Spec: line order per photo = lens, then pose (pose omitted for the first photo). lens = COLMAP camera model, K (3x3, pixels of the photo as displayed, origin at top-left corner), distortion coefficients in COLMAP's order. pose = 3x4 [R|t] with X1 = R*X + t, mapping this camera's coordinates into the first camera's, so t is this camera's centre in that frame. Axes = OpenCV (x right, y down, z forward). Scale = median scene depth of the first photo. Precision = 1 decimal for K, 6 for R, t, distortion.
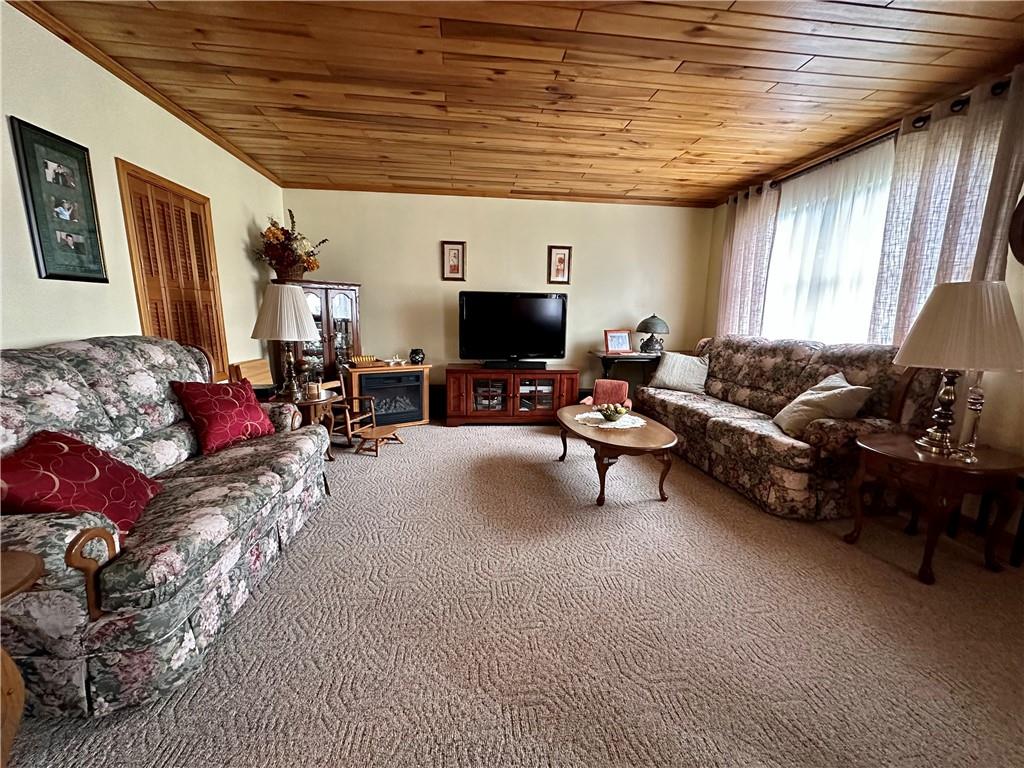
lens RADIAL K [[408.1, 0, 510.6], [0, 408.1, 386.4], [0, 0, 1]] dist [-0.004382, 0.000517]
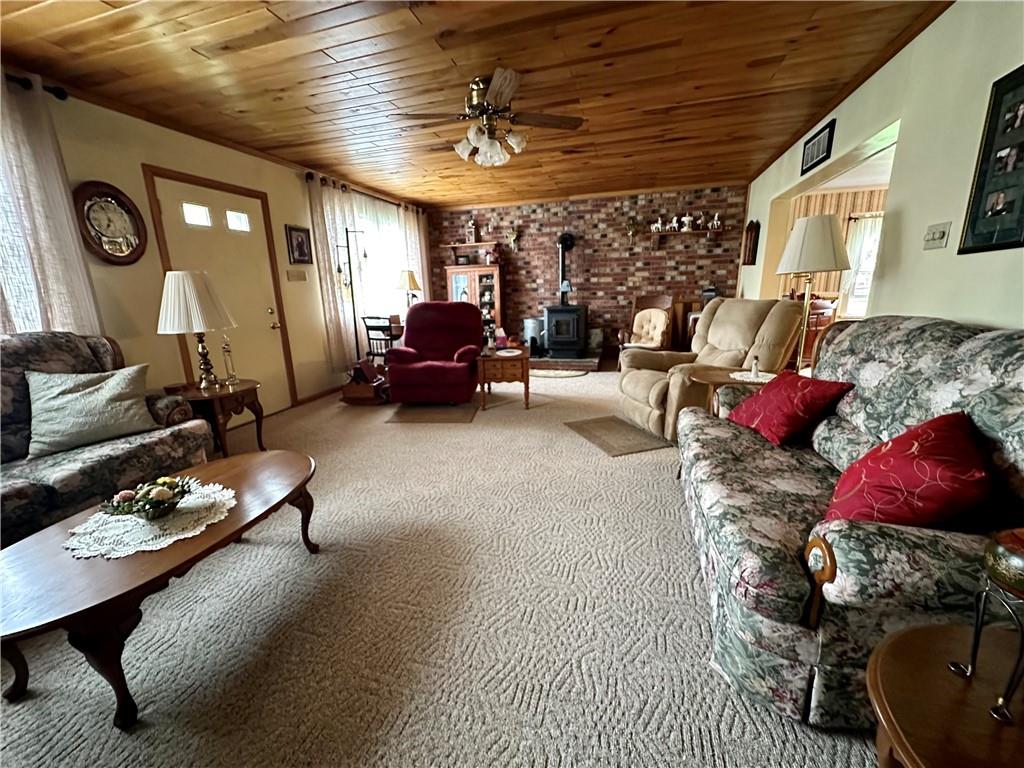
lens RADIAL K [[408.1, 0, 511.2], [0, 408.1, 385.2], [0, 0, 1]] dist [-0.004382, 0.000517]
pose [[-0.920217, -0.083757, 0.382343, -0.474933], [0.079026, 0.916962, 0.391070, -0.322702], [-0.383348, 0.390084, -0.837185, 1.730510]]
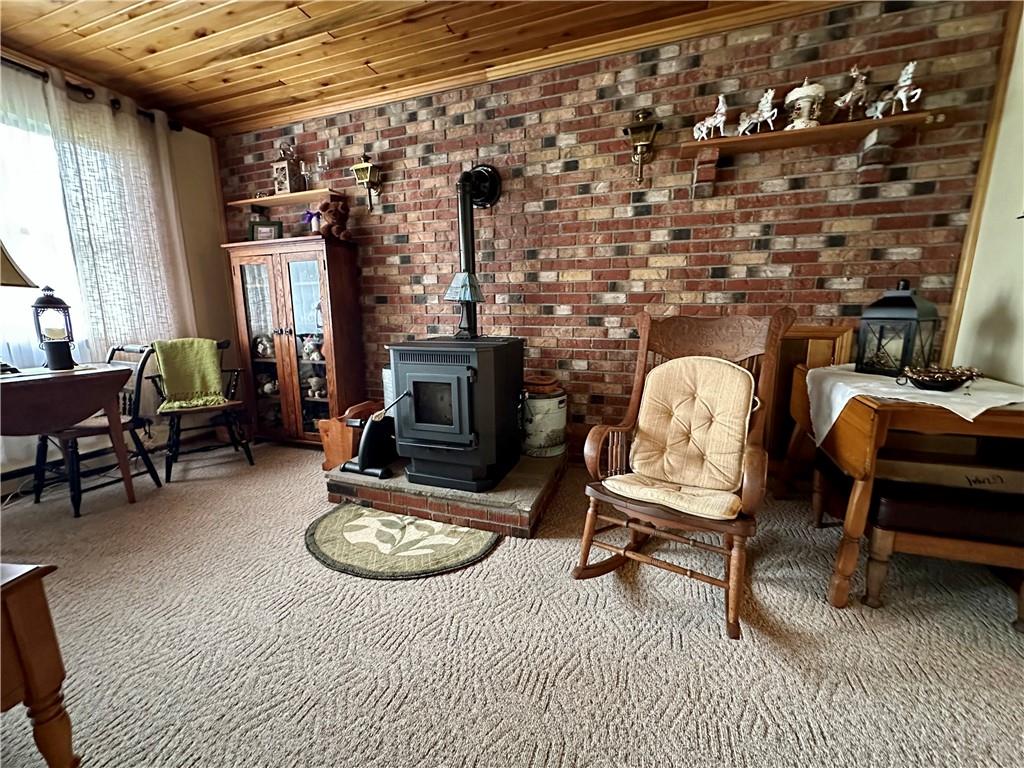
lens RADIAL K [[408.1, 0, 510.4], [0, 408.1, 386.5], [0, 0, 1]] dist [-0.004382, 0.000517]
pose [[-0.901367, -0.090277, 0.423541, -0.409583], [0.064576, 0.939075, 0.337590, -0.193786], [-0.428214, 0.331643, -0.840622, 1.131569]]
